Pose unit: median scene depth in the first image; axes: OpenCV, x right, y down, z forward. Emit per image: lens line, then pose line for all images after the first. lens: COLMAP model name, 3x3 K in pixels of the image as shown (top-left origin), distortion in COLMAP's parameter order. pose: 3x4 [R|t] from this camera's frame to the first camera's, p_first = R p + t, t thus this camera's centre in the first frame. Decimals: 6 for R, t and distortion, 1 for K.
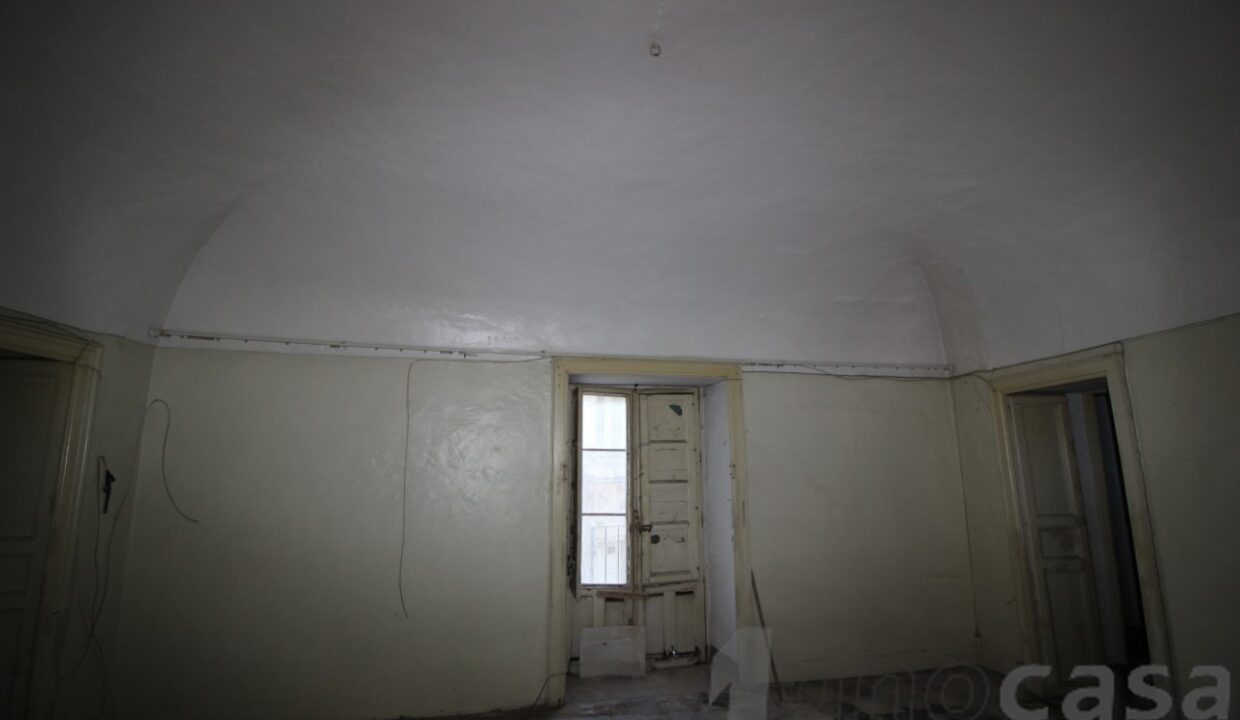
lens RADIAL K [[571.9, 0, 619.8], [0, 571.9, 357.9], [0, 0, 1]] dist [-0.006910, -0.006335]
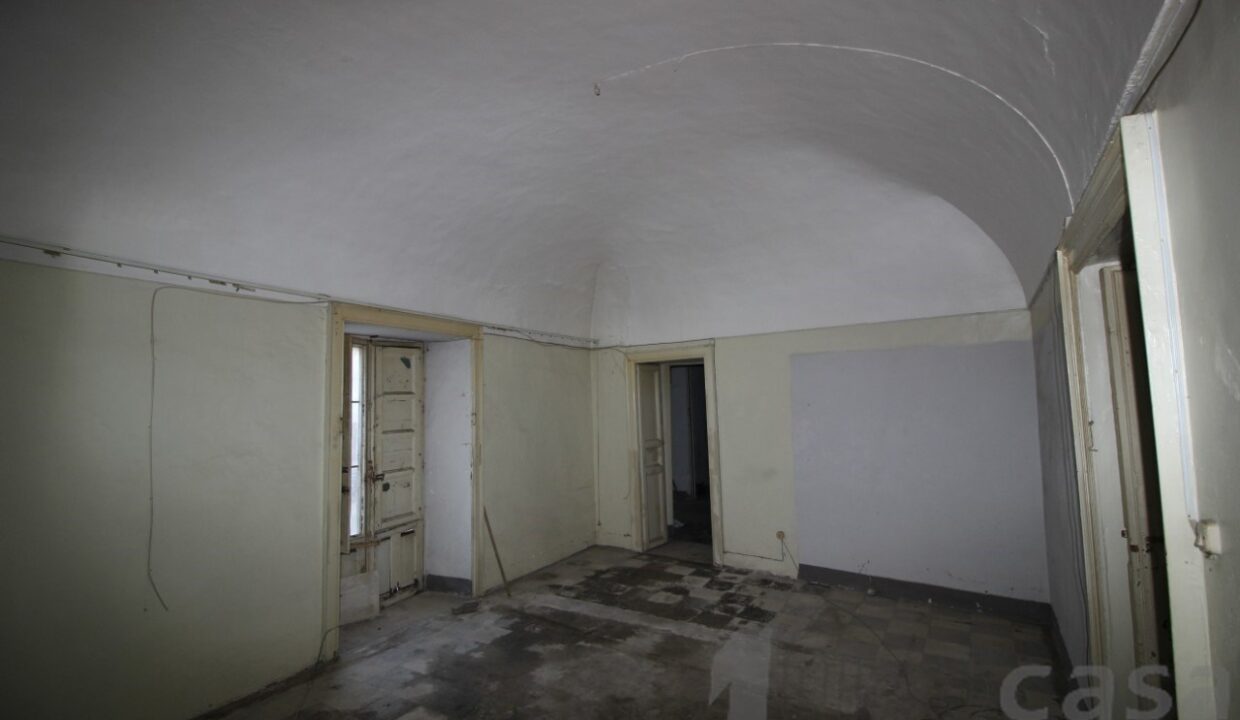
lens RADIAL K [[571.9, 0, 630.1], [0, 571.9, 361.5], [0, 0, 1]] dist [-0.006910, -0.006335]
pose [[0.646562, 0.045533, 0.761501, -0.455679], [-0.114957, 0.992634, 0.038252, 0.002505], [-0.754150, -0.112272, 0.647034, 0.027460]]
